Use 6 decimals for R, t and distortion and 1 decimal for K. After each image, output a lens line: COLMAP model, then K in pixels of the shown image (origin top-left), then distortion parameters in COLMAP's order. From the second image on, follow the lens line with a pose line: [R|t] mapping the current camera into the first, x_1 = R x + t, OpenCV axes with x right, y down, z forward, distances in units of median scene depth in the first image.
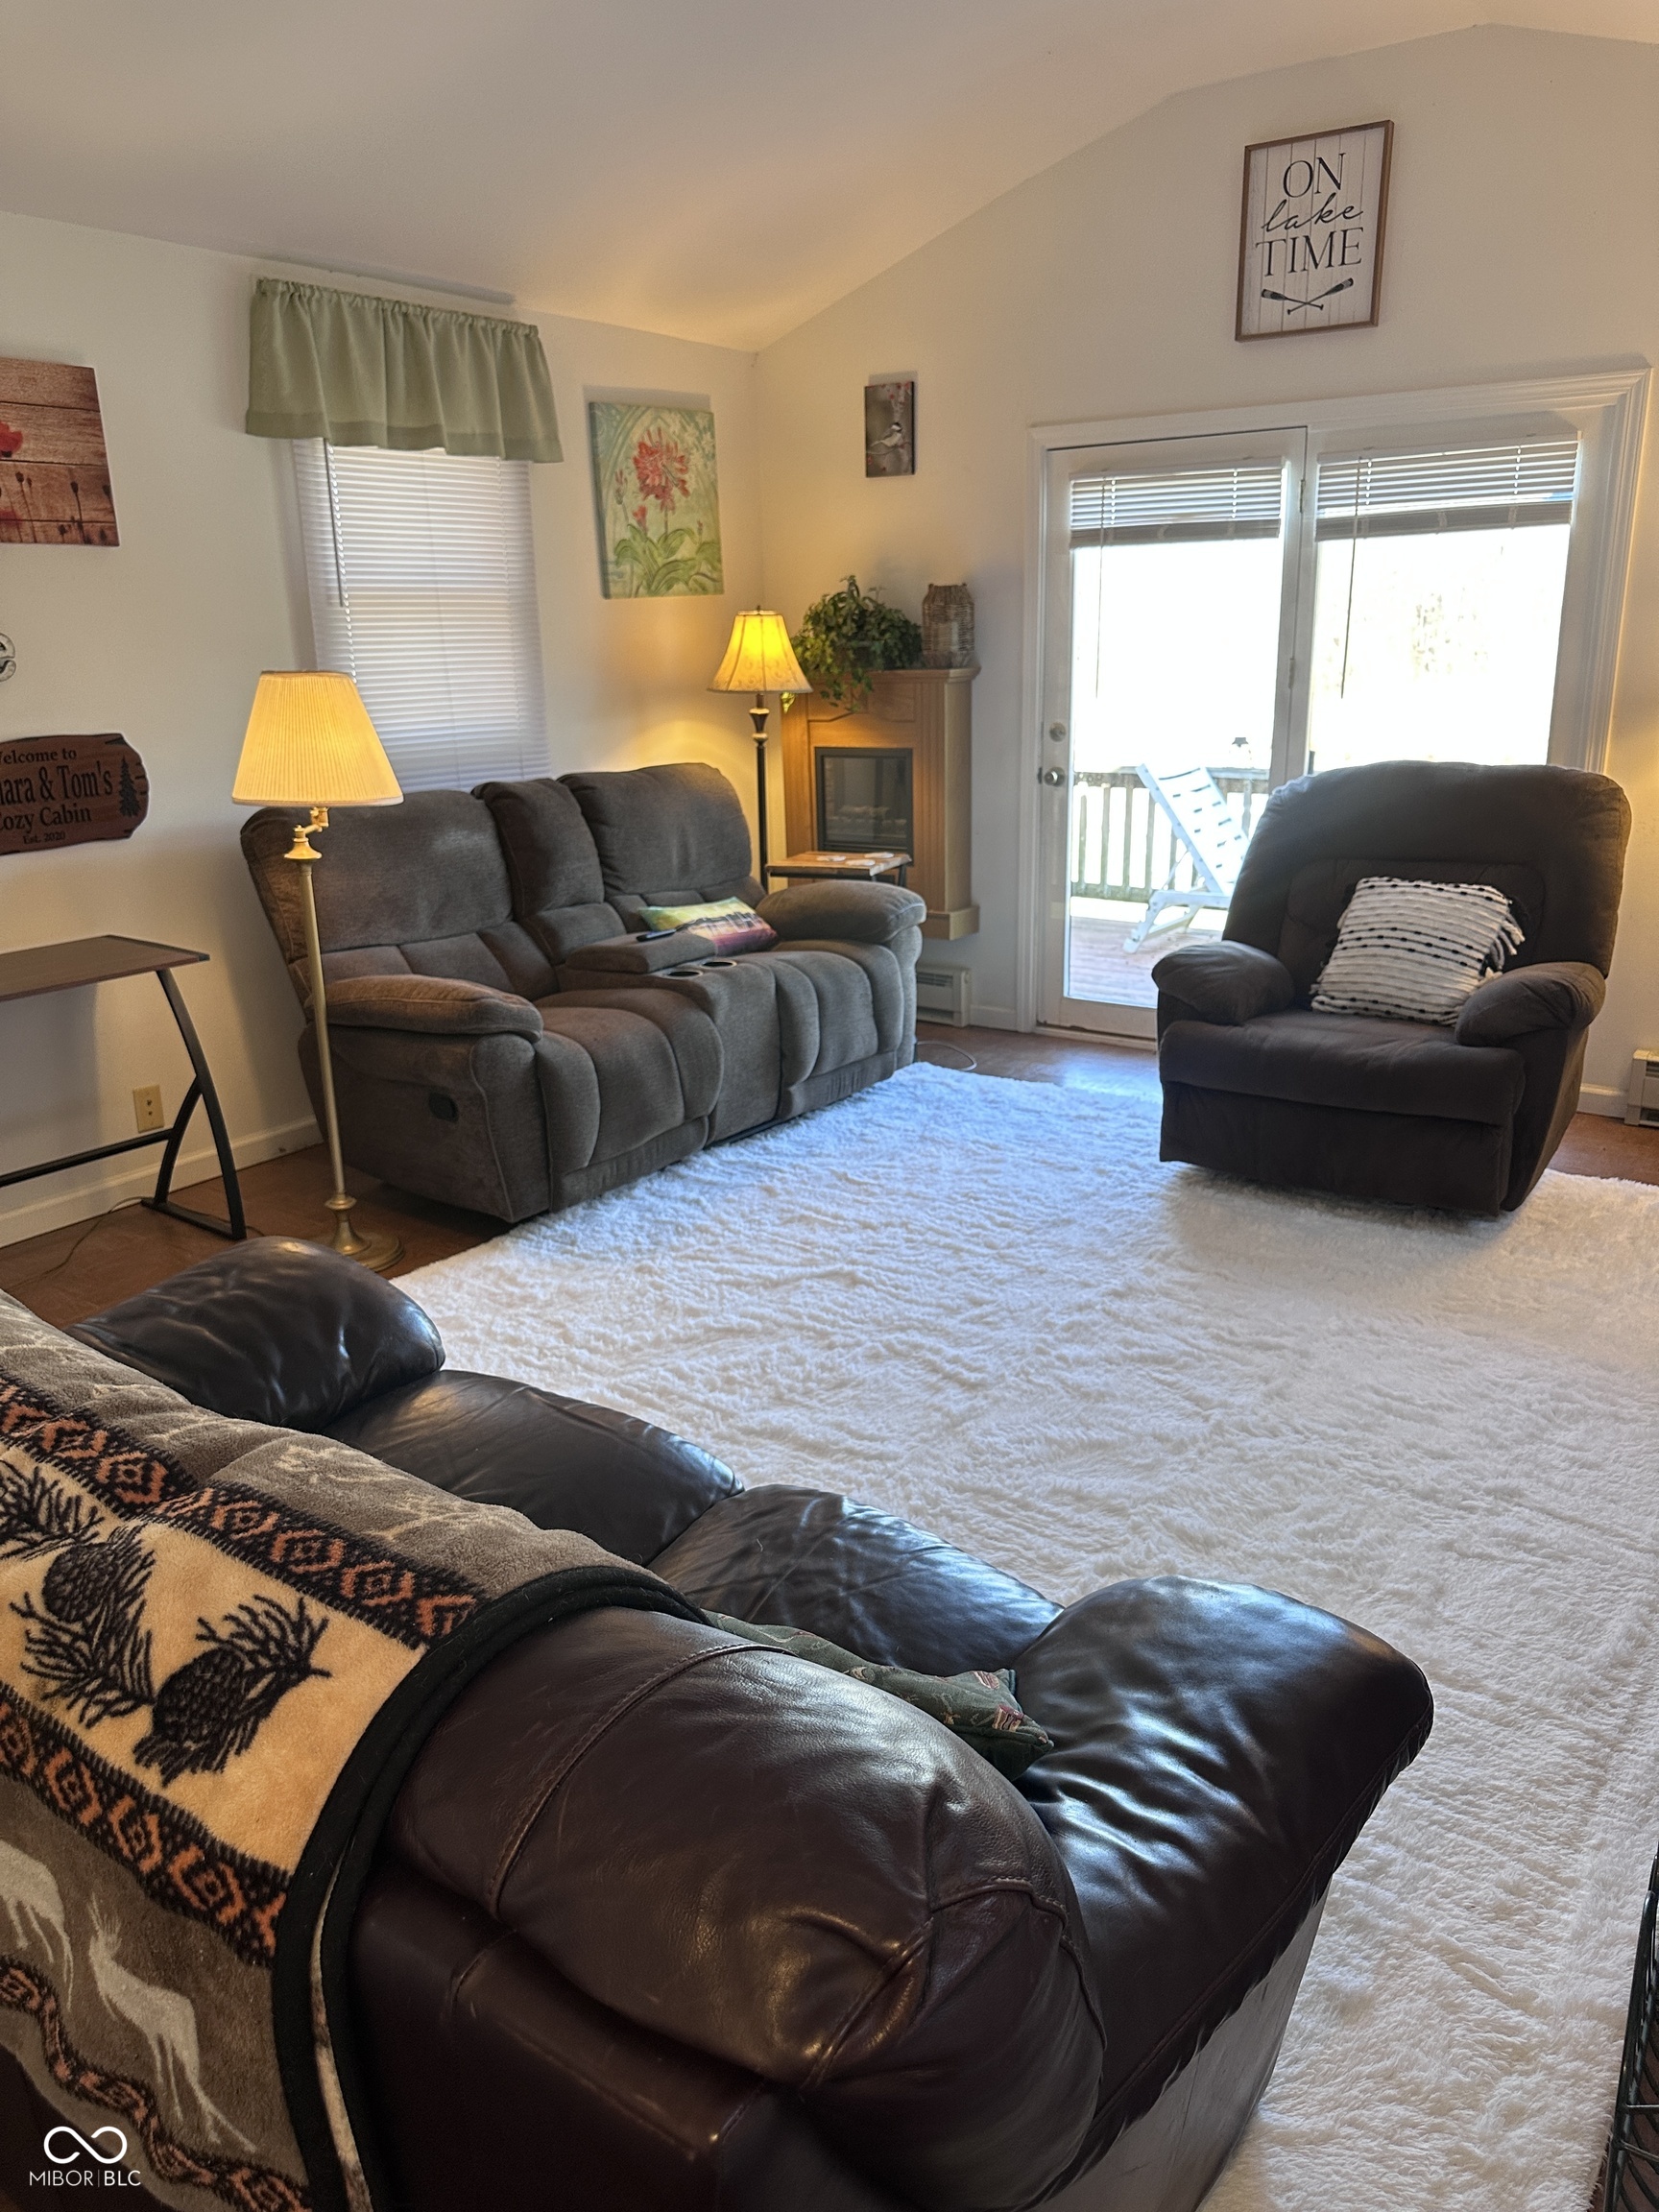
lens RADIAL K [[1596.5, 0, 829.5], [0, 1596.5, 1106.0], [0, 0, 1]] dist [-0.005532, 0.000583]
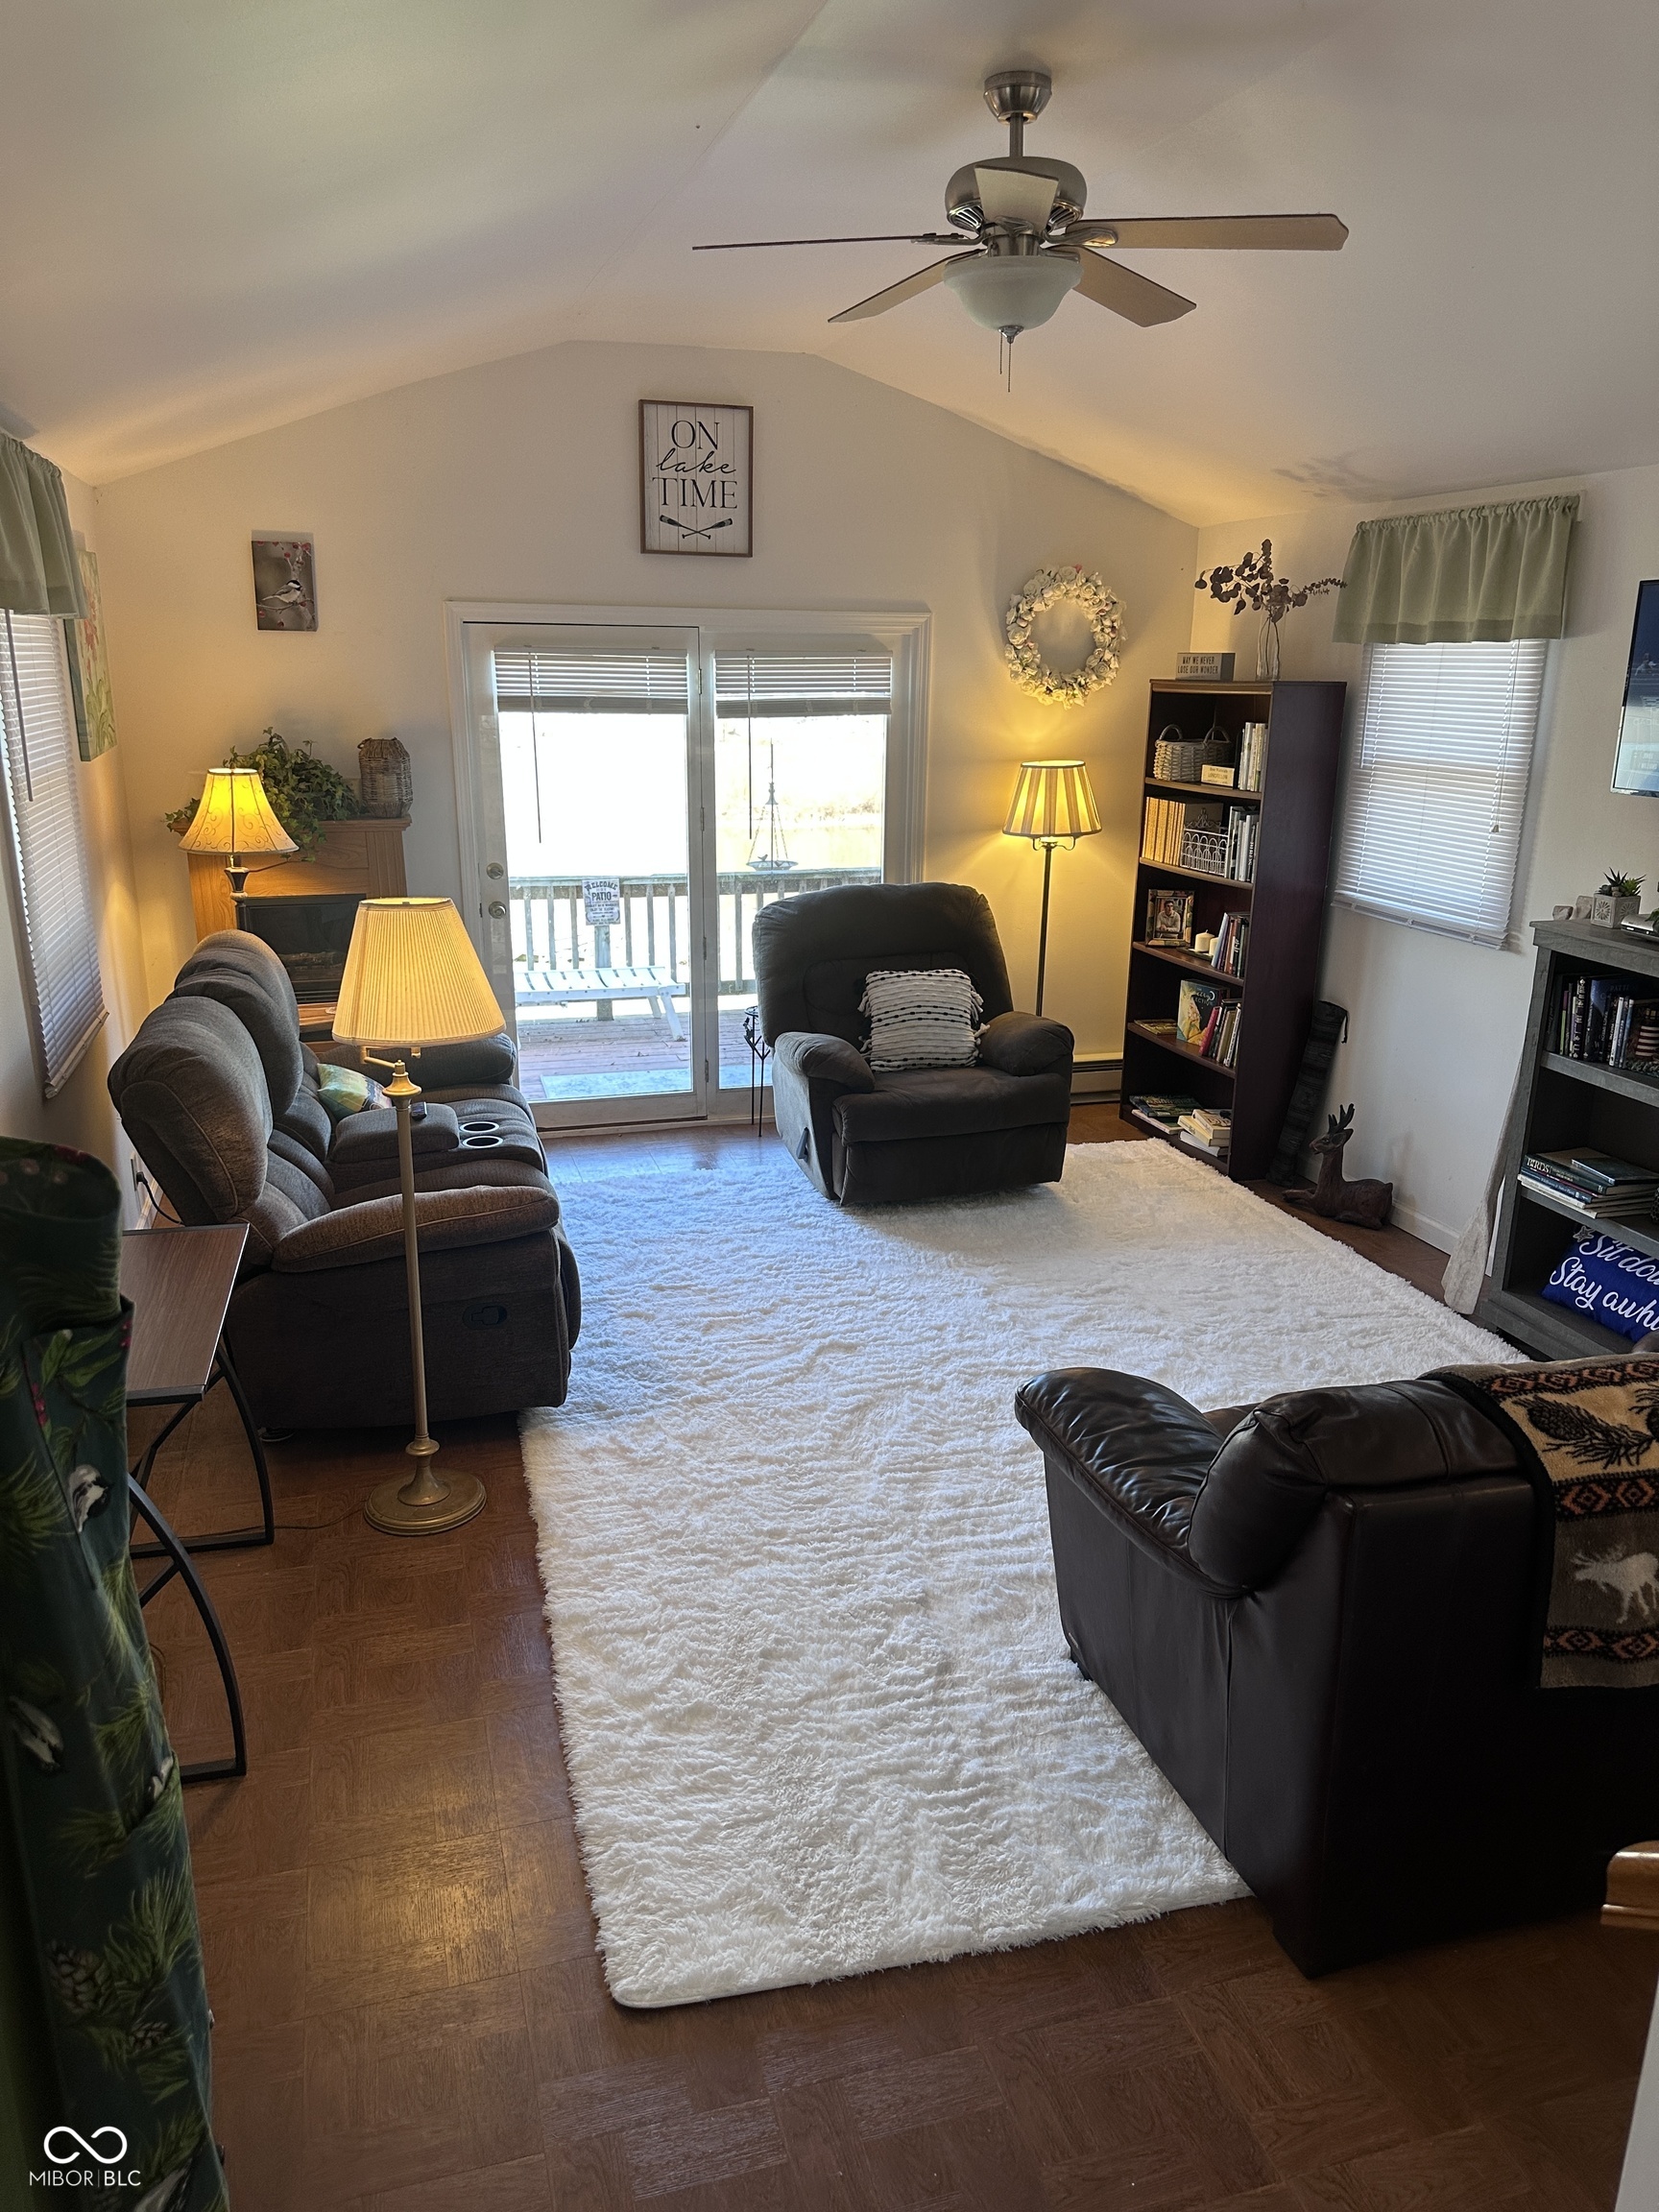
lens RADIAL K [[1534.1, 0, 829.5], [0, 1534.1, 1106.0], [0, 0, 1]] dist [0.156654, -0.329329]
pose [[0.615194, -0.188114, 0.765604, -0.687752], [0.208945, 0.975292, 0.071740, -0.126465], [-0.760183, 0.115836, 0.639300, 0.180701]]
